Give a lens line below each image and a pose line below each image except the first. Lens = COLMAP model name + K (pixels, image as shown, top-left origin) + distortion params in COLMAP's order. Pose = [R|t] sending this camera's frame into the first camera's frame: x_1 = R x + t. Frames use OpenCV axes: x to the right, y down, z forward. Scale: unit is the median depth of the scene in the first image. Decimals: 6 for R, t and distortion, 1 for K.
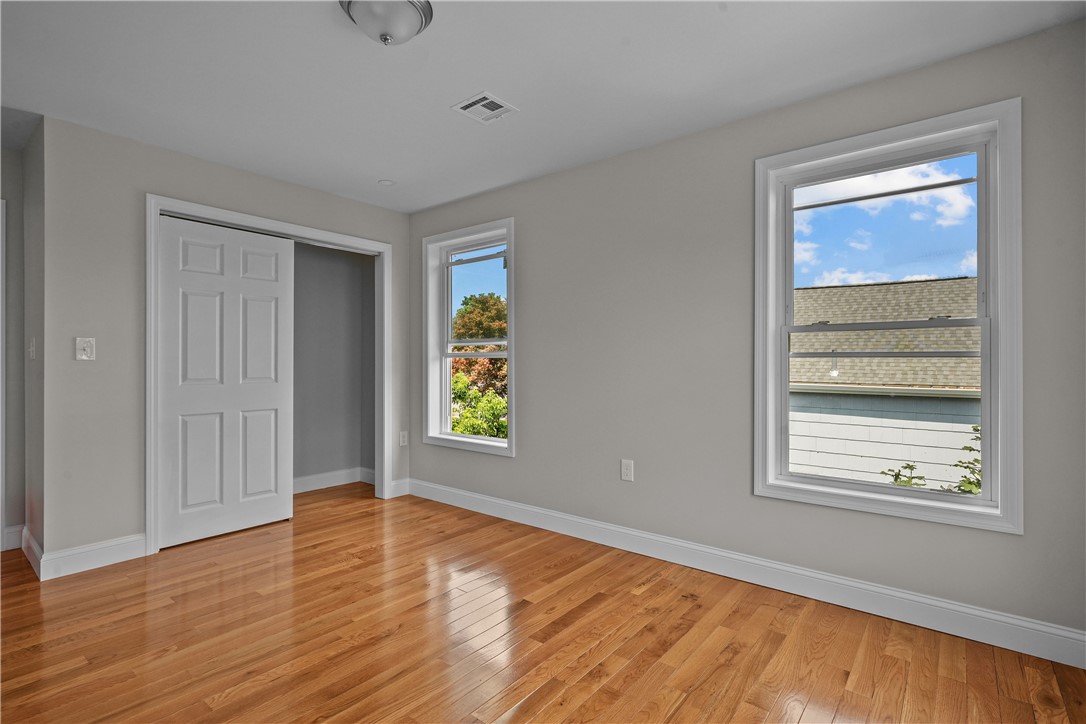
lens RADIAL K [[520.9, 0, 547.6], [0, 520.9, 358.0], [0, 0, 1]] dist [0.000089, 0.001135]
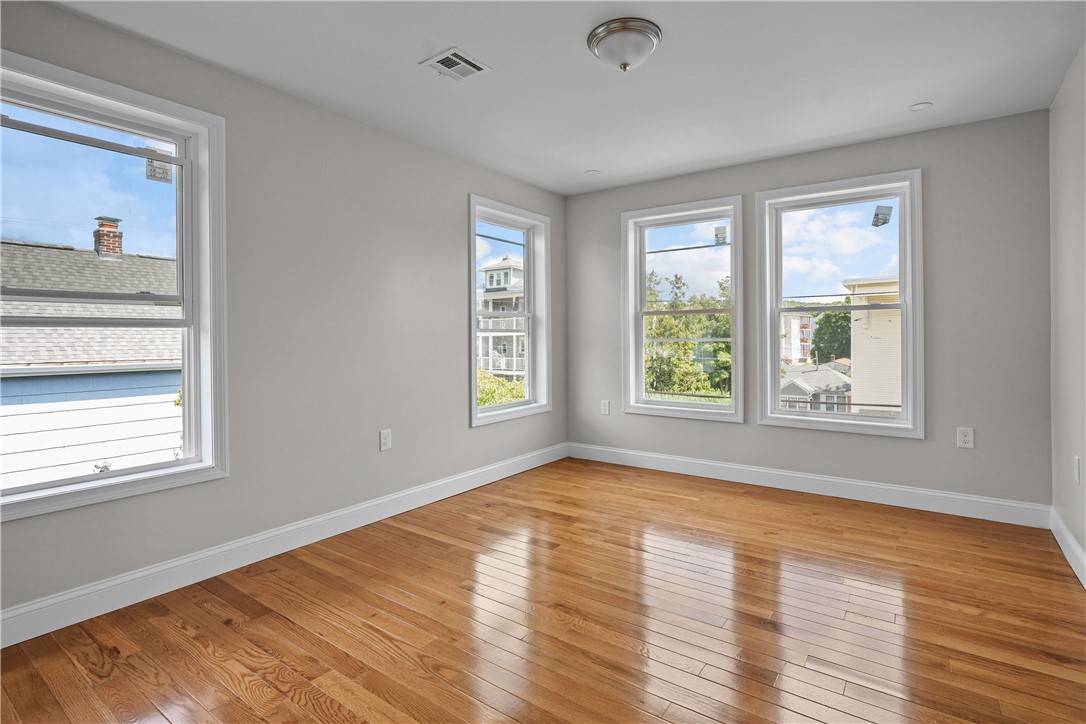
lens RADIAL K [[534.0, 0, 543.7], [0, 534.0, 336.8], [0, 0, 1]] dist [0.000642, 0.001602]
pose [[-0.044466, -0.002988, 0.999006, -0.870114], [-0.001854, 0.999994, 0.002908, 0.009817], [-0.999009, -0.001723, -0.044471, 0.708581]]
